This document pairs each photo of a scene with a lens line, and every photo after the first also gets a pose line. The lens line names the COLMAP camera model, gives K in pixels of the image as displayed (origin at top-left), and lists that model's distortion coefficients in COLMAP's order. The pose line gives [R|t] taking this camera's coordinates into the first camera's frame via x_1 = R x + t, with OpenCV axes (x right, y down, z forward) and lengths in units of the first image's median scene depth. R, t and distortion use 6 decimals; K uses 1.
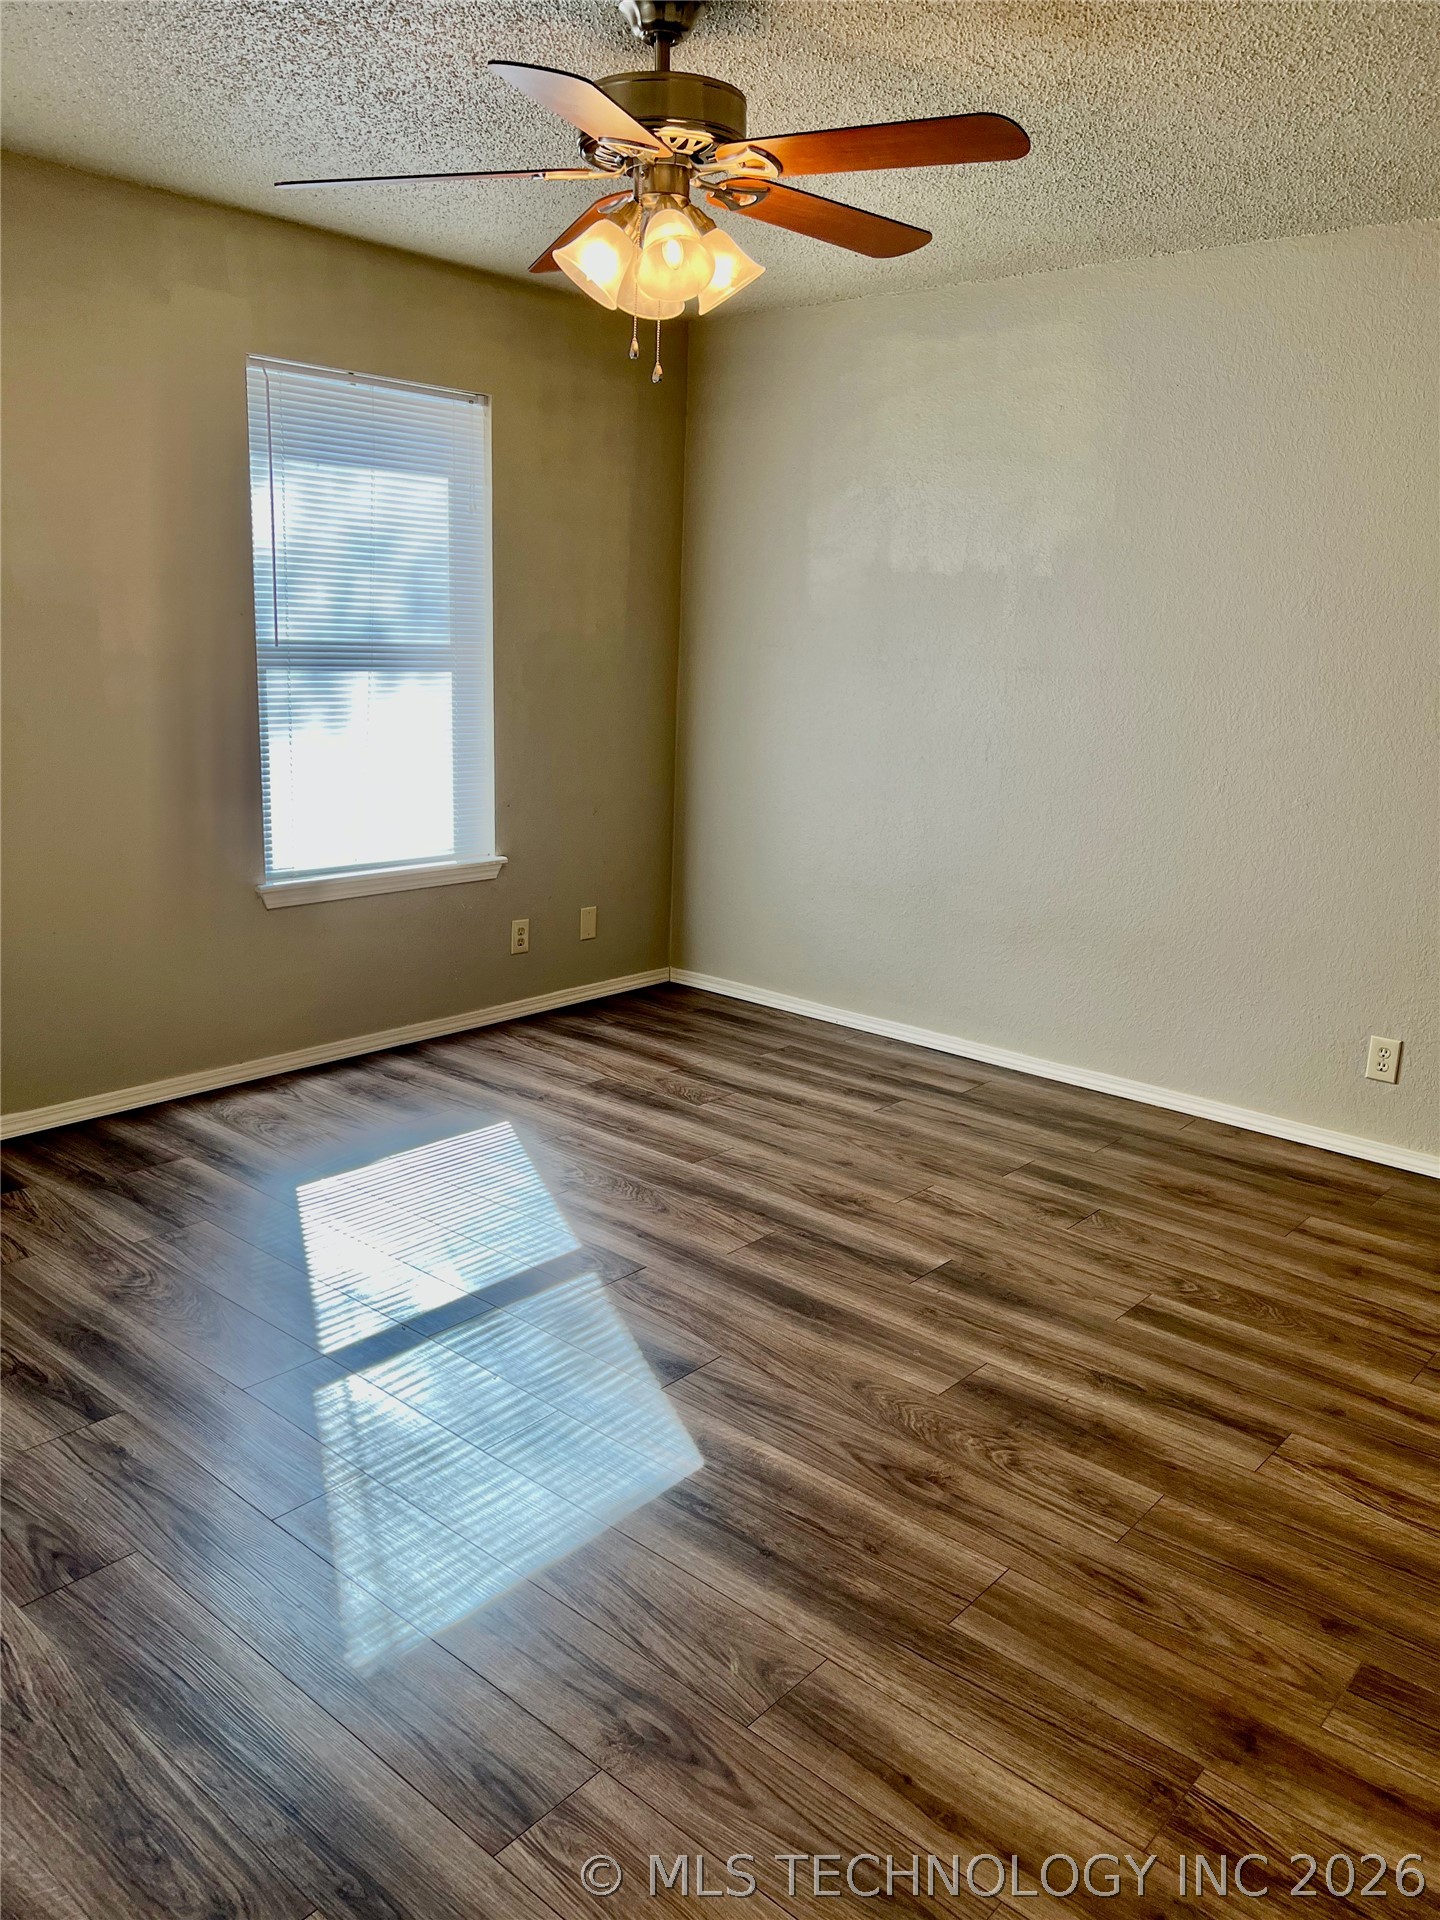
lens RADIAL K [[1428.9, 0, 719.9], [0, 1428.9, 977.6], [0, 0, 1]] dist [0.077889, -0.104222]
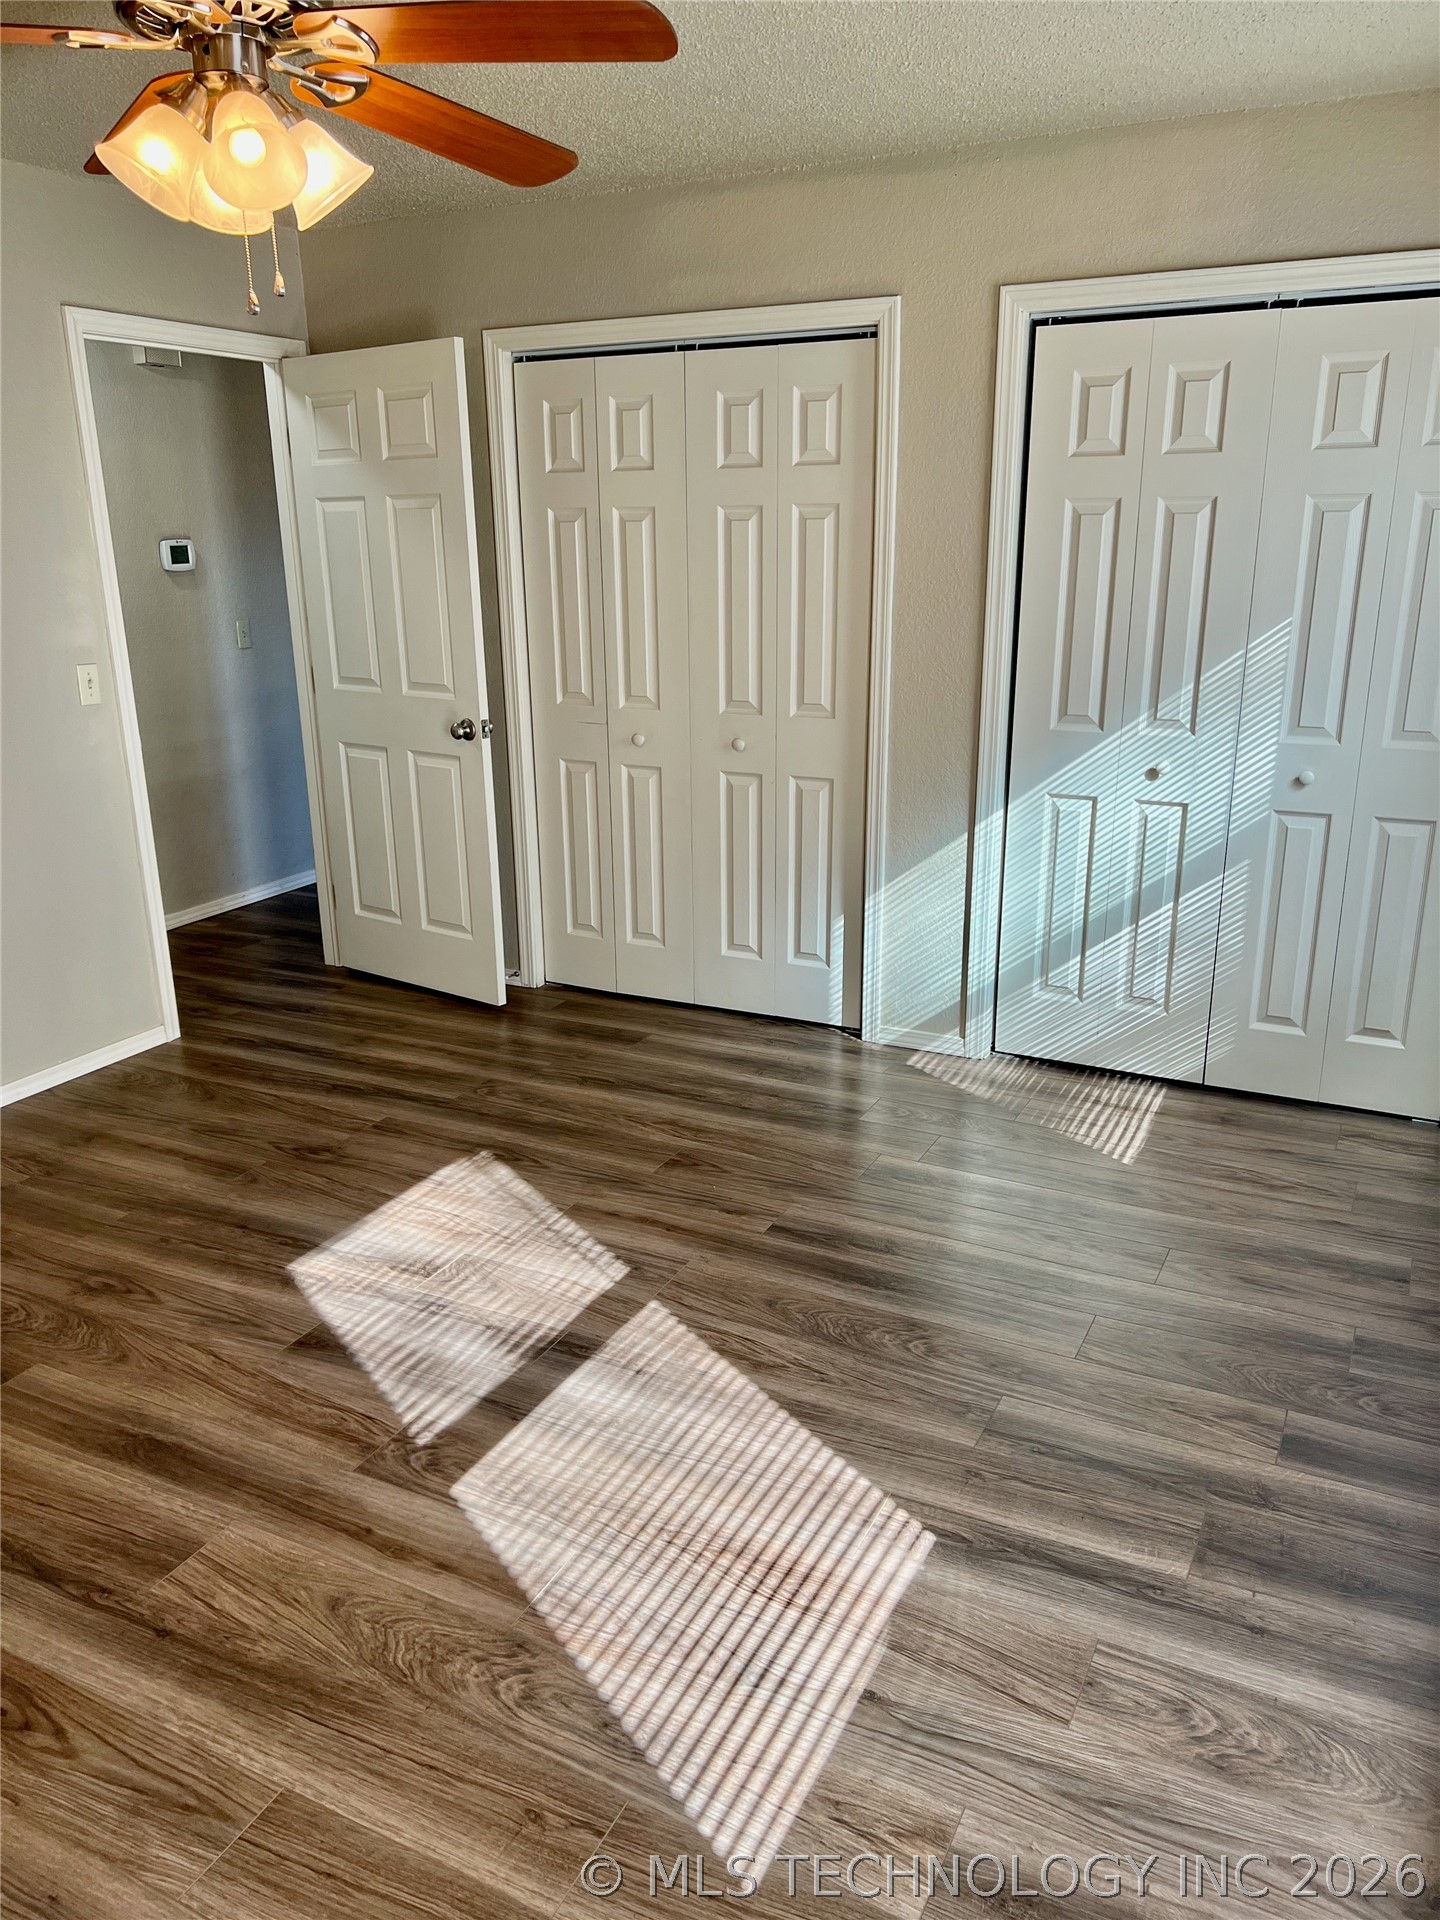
lens RADIAL K [[1428.9, 0, 719.9], [0, 1428.9, 977.6], [0, 0, 1]] dist [0.077889, -0.104222]
pose [[-0.969610, 0.058682, -0.237513, -0.084664], [-0.073074, 0.857030, 0.510059, -0.485603], [0.233487, 0.511914, -0.826697, 1.752796]]
